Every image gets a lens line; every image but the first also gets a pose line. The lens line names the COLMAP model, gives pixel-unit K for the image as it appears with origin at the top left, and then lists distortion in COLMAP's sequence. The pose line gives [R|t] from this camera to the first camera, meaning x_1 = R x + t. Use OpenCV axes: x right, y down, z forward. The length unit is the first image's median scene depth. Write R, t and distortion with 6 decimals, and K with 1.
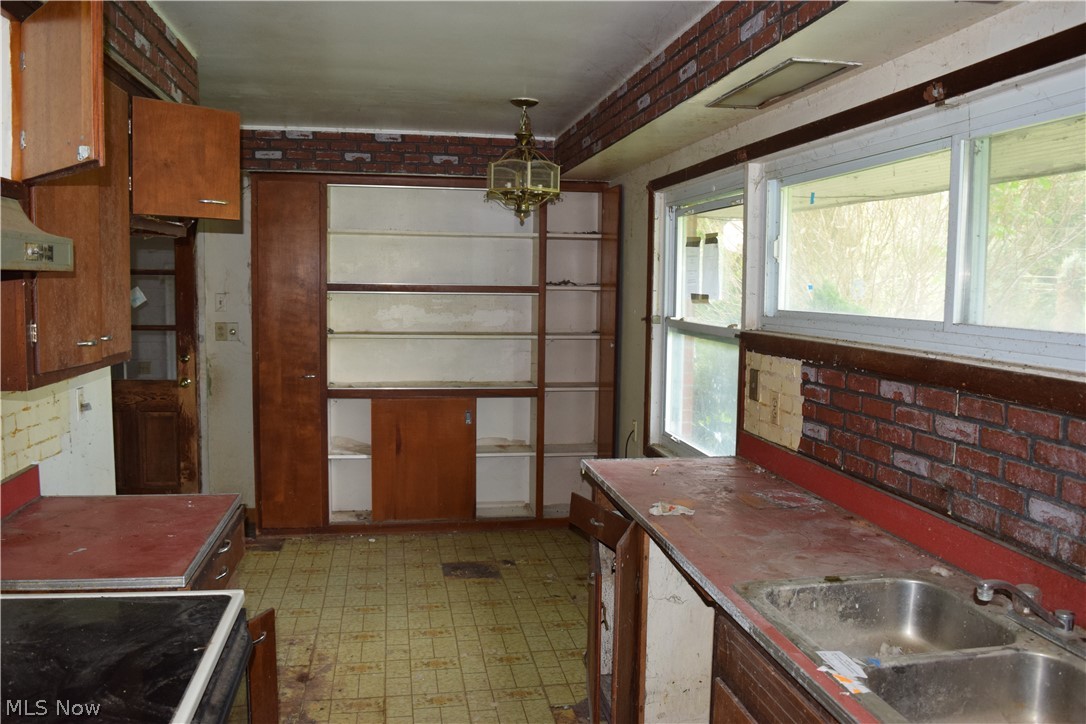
lens RADIAL K [[848.7, 0, 542.3], [0, 848.7, 360.2], [0, 0, 1]] dist [-0.097789, 0.024506]
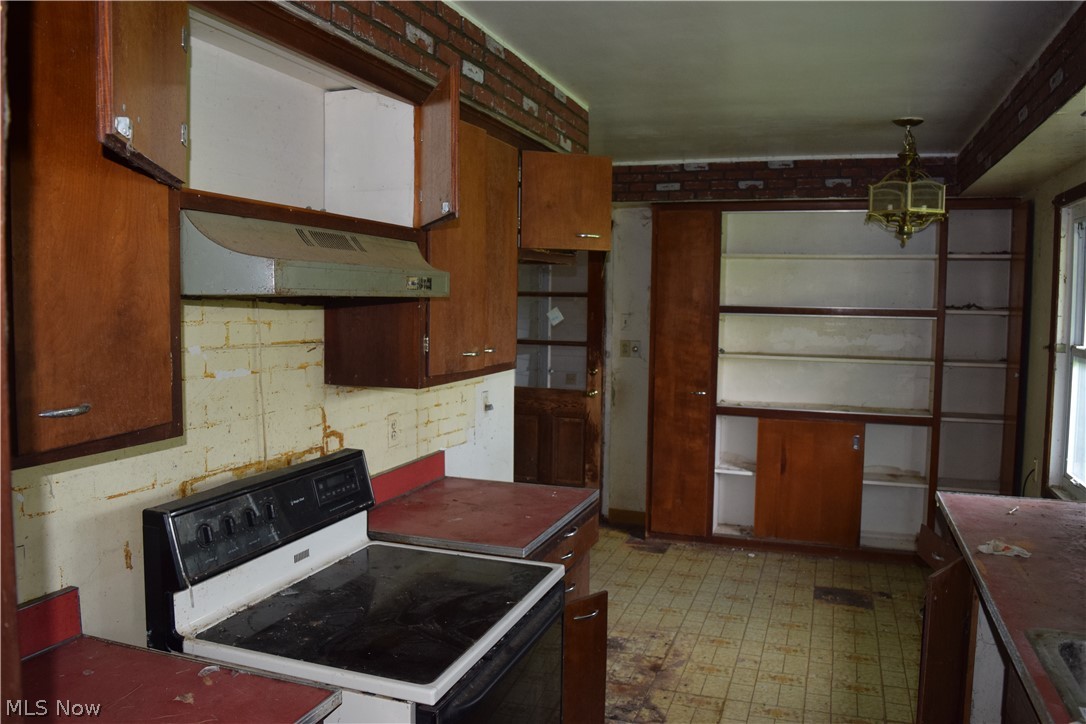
lens RADIAL K [[848.7, 0, 544.9], [0, 848.7, 359.7], [0, 0, 1]] dist [-0.097789, 0.024506]
pose [[0.873385, 0.031652, -0.486000, 0.107655], [-0.043730, 0.998952, -0.013528, 0.000393], [0.485062, 0.033068, 0.873854, -0.041654]]
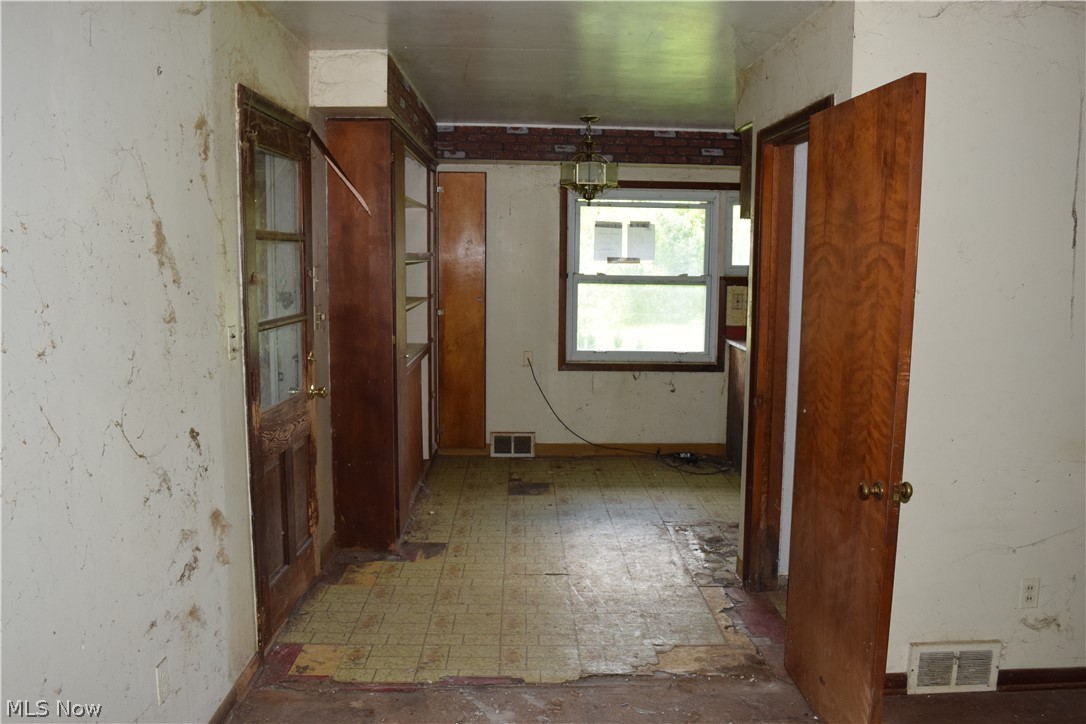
lens RADIAL K [[848.7, 0, 542.9], [0, 848.7, 357.3], [0, 0, 1]] dist [-0.097789, 0.024506]
pose [[0.153866, -0.131730, 0.979271, -1.794529], [0.083544, 0.989259, 0.119947, -0.119421], [-0.984554, 0.063357, 0.163218, 1.104695]]
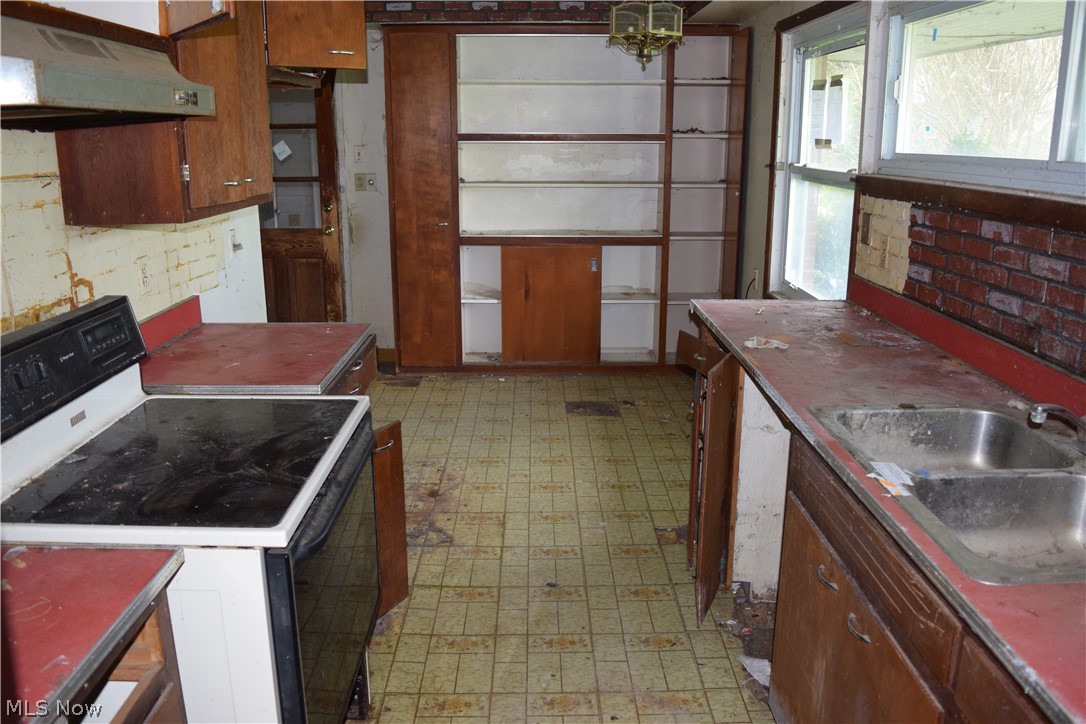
lens RADIAL K [[848.7, 0, 542.5], [0, 848.7, 359.3], [0, 0, 1]] dist [-0.097789, 0.024506]
pose [[0.985923, 0.028121, -0.164817, 0.038966], [-0.000605, 0.986349, 0.164669, 0.018462], [0.167198, -0.162251, 0.972481, -0.049947]]
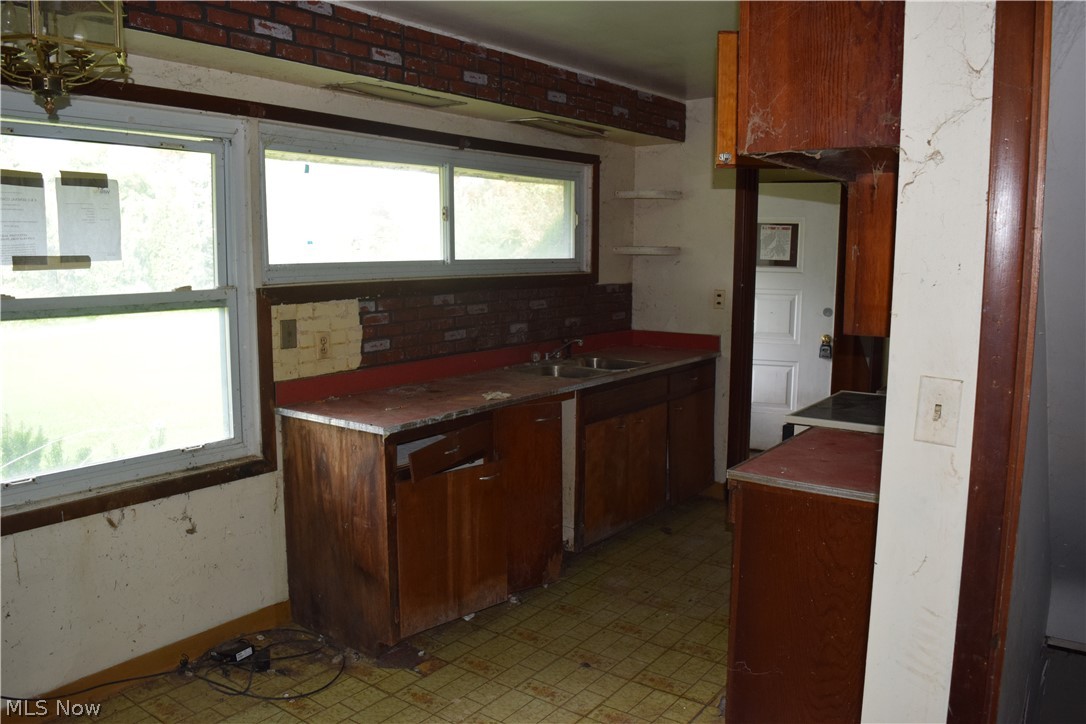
lens RADIAL K [[848.7, 0, 541.1], [0, 848.7, 356.0], [0, 0, 1]] dist [-0.097789, 0.024506]
pose [[-0.690720, -0.111435, 0.714484, -0.721169], [0.050781, 0.978140, 0.201649, -0.139872], [-0.721337, 0.175566, -0.669963, 1.446937]]
